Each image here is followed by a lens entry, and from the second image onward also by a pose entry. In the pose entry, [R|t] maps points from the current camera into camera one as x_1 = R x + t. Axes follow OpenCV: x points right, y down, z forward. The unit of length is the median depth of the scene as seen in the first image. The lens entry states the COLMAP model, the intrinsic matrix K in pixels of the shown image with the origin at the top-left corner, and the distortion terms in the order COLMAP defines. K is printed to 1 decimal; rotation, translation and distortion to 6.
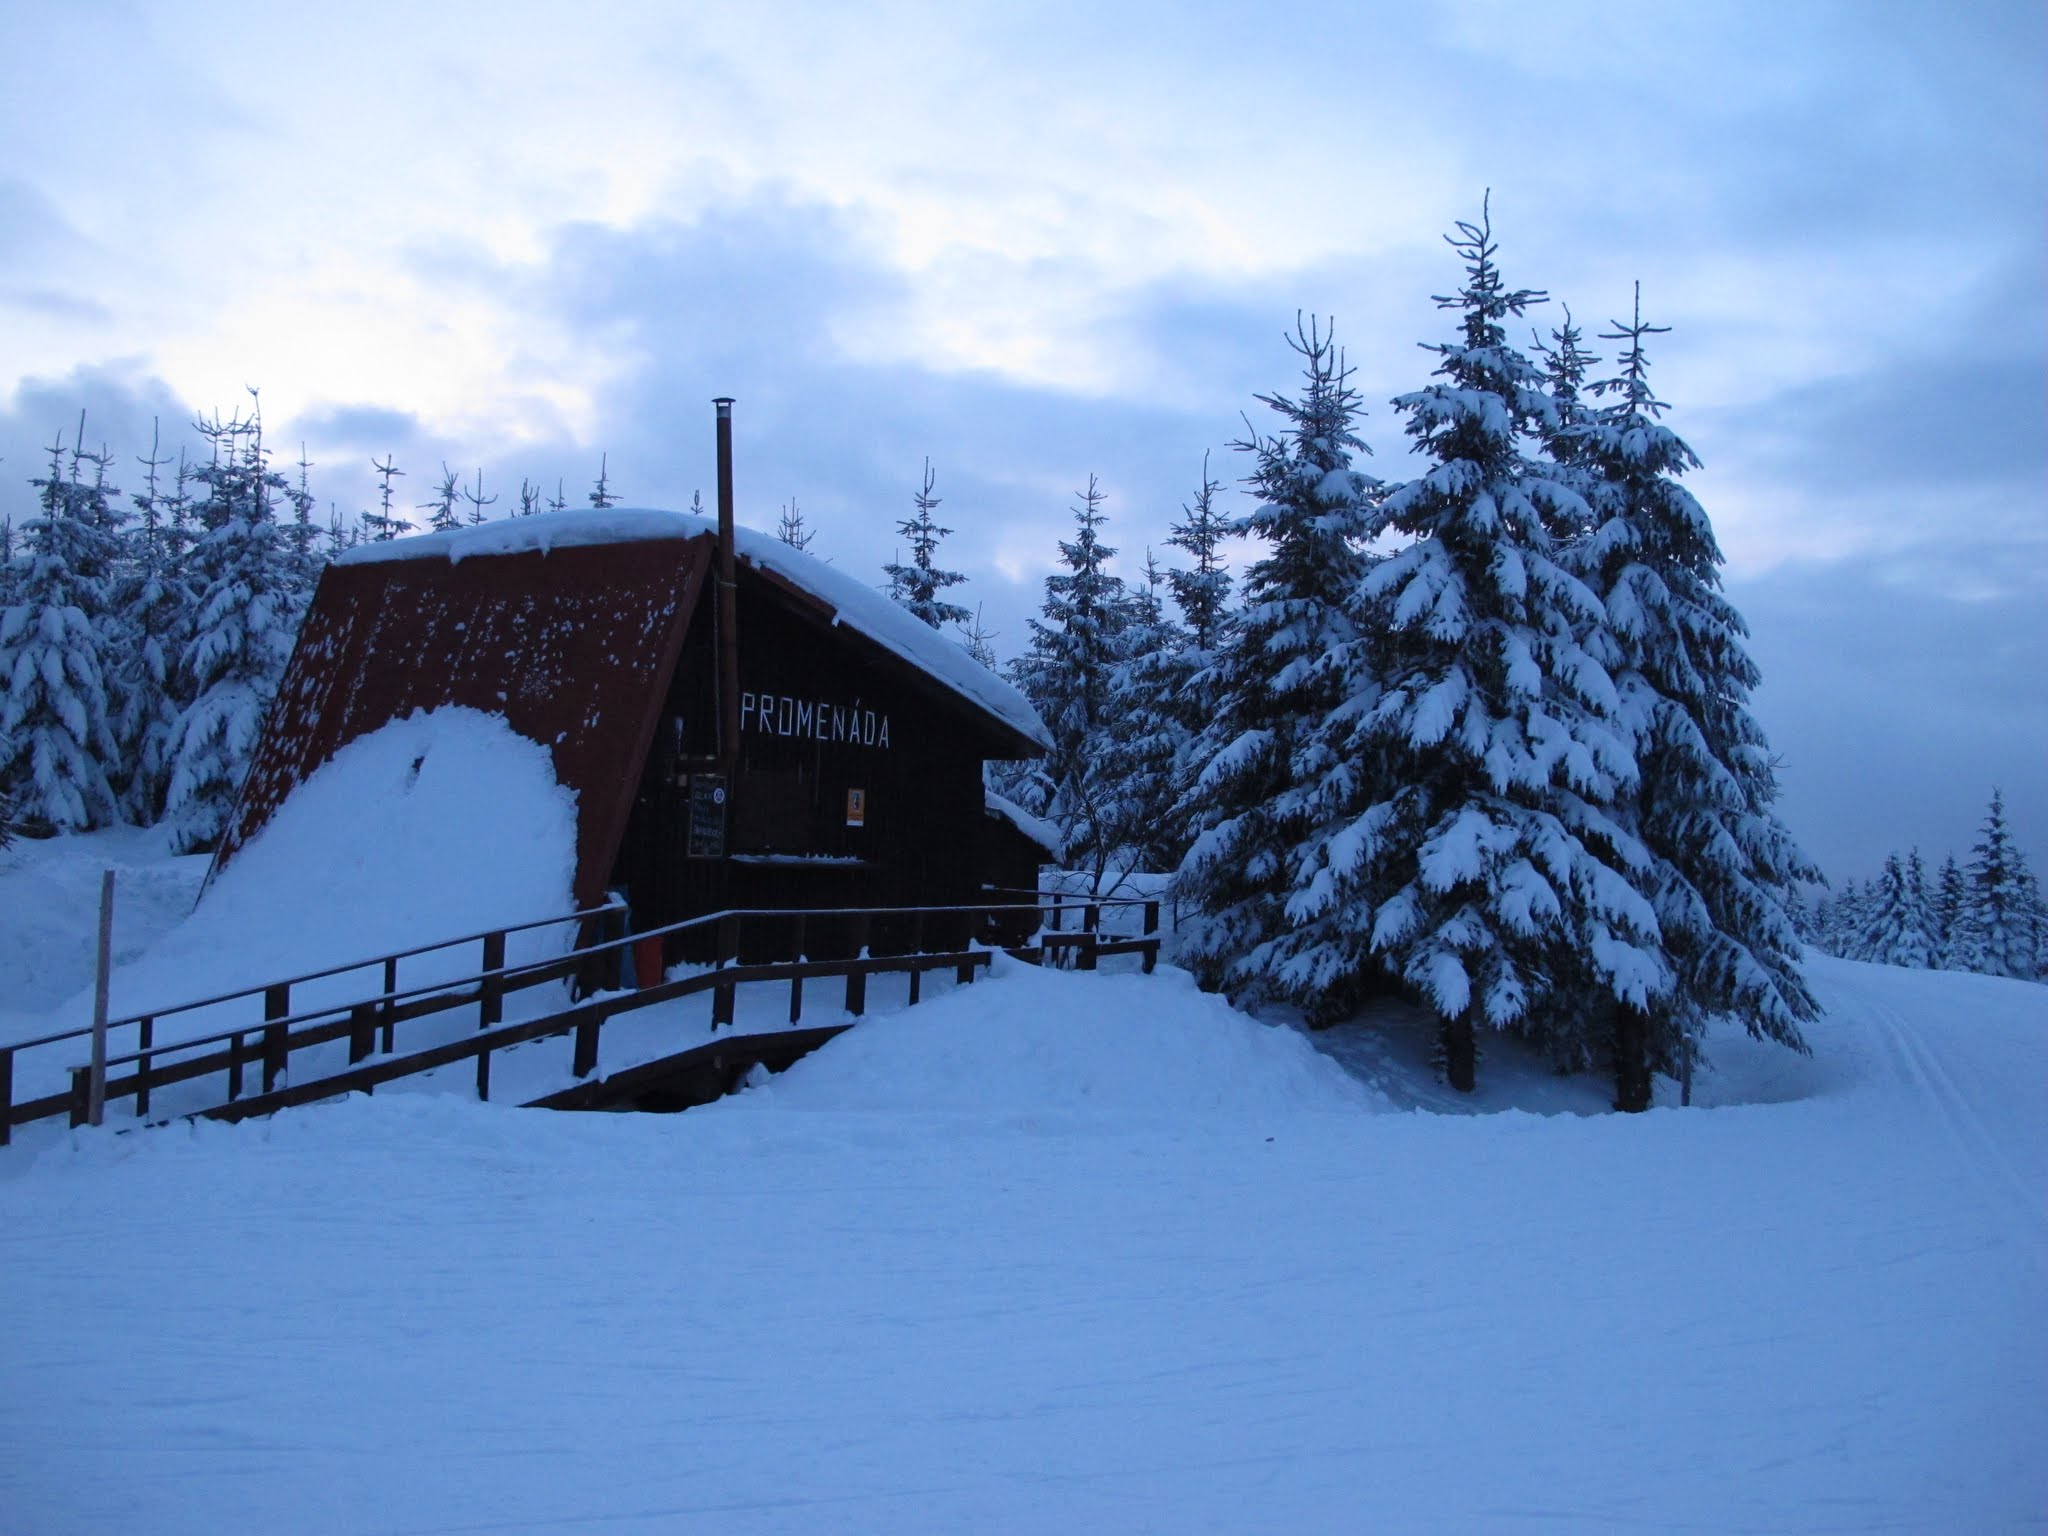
lens RADIAL K [[1688.1, 0, 1026.9], [0, 1688.1, 773.4], [0, 0, 1]] dist [-0.093725, 0.000518]
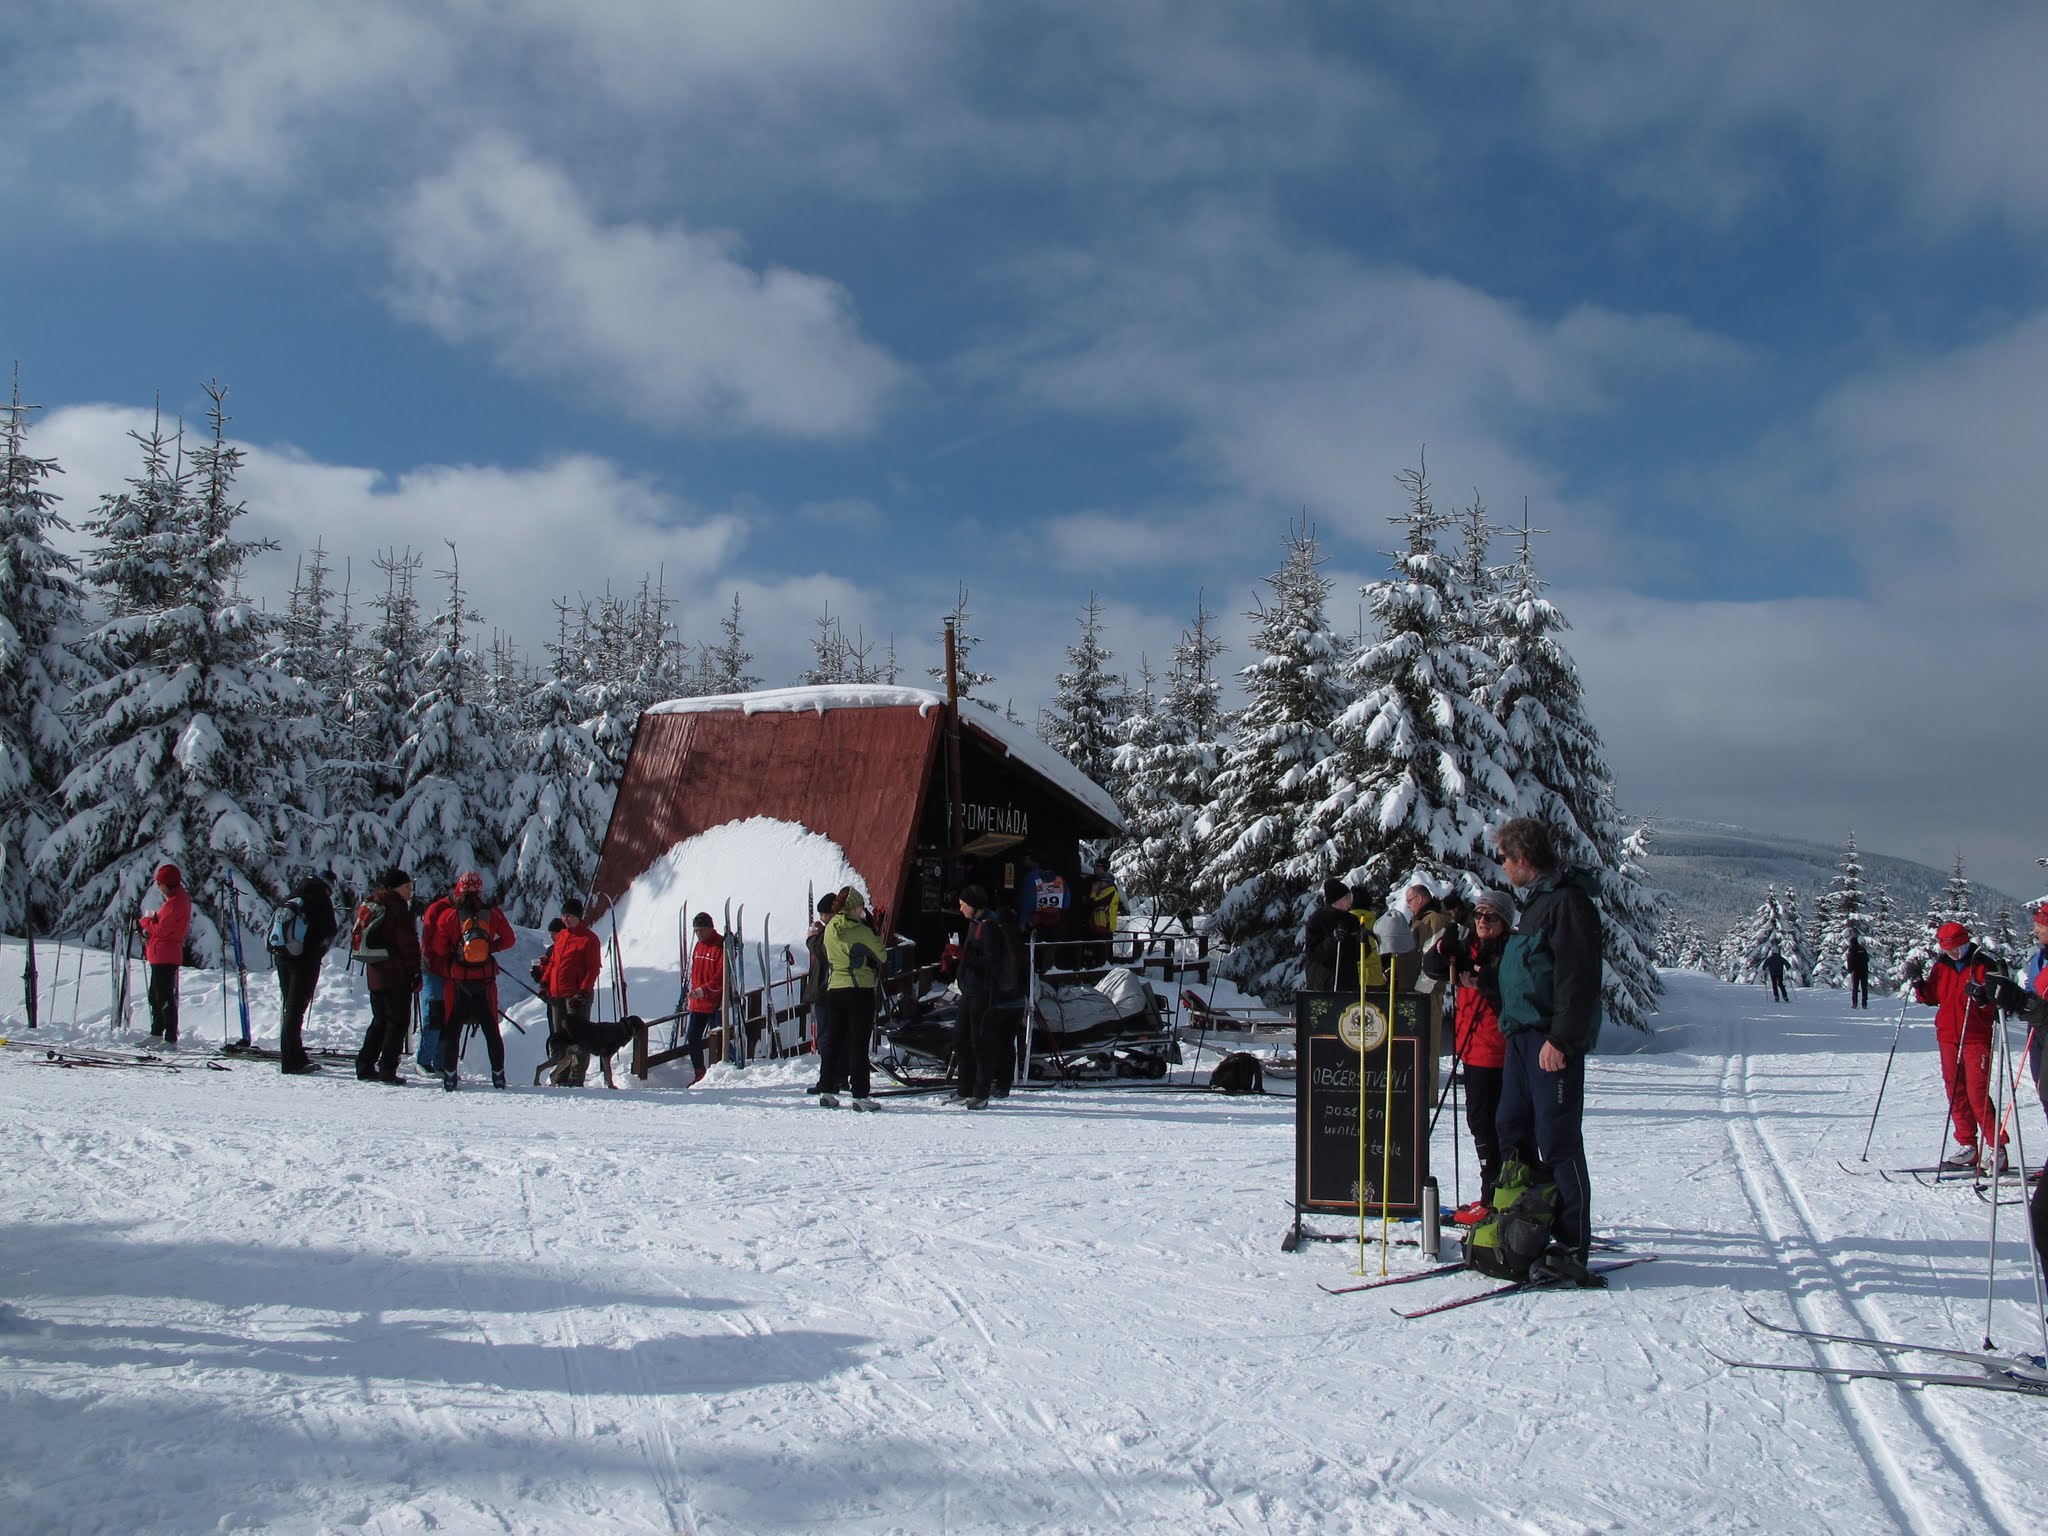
lens RADIAL K [[1688.1, 0, 1021.9], [0, 1688.1, 770.2], [0, 0, 1]] dist [-0.093725, 0.000518]
pose [[0.998758, -0.011929, 0.048368, -0.148673], [0.013244, 0.999549, -0.026958, -0.029736], [-0.048024, 0.027565, 0.998466, -0.443428]]
